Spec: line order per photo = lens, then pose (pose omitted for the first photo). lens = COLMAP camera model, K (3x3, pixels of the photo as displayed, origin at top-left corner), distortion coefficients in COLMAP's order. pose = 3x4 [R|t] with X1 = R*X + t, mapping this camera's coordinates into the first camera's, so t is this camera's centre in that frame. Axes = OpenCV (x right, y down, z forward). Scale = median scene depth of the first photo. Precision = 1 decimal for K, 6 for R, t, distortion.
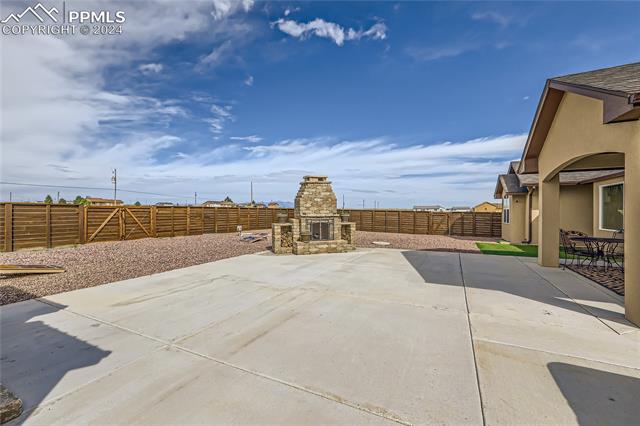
lens RADIAL K [[274.3, 0, 313.2], [0, 274.3, 213.6], [0, 0, 1]] dist [-0.013136, 0.008948]
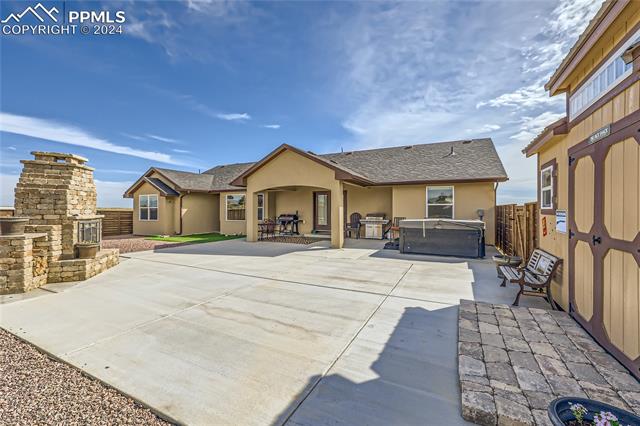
lens RADIAL K [[274.3, 0, 314.3], [0, 274.3, 209.9], [0, 0, 1]] dist [-0.013136, 0.008948]
pose [[0.001893, -0.003748, 0.999991, -0.656641], [0.005551, 0.999978, 0.003737, -0.010529], [-0.999983, 0.005544, 0.001914, 0.437332]]
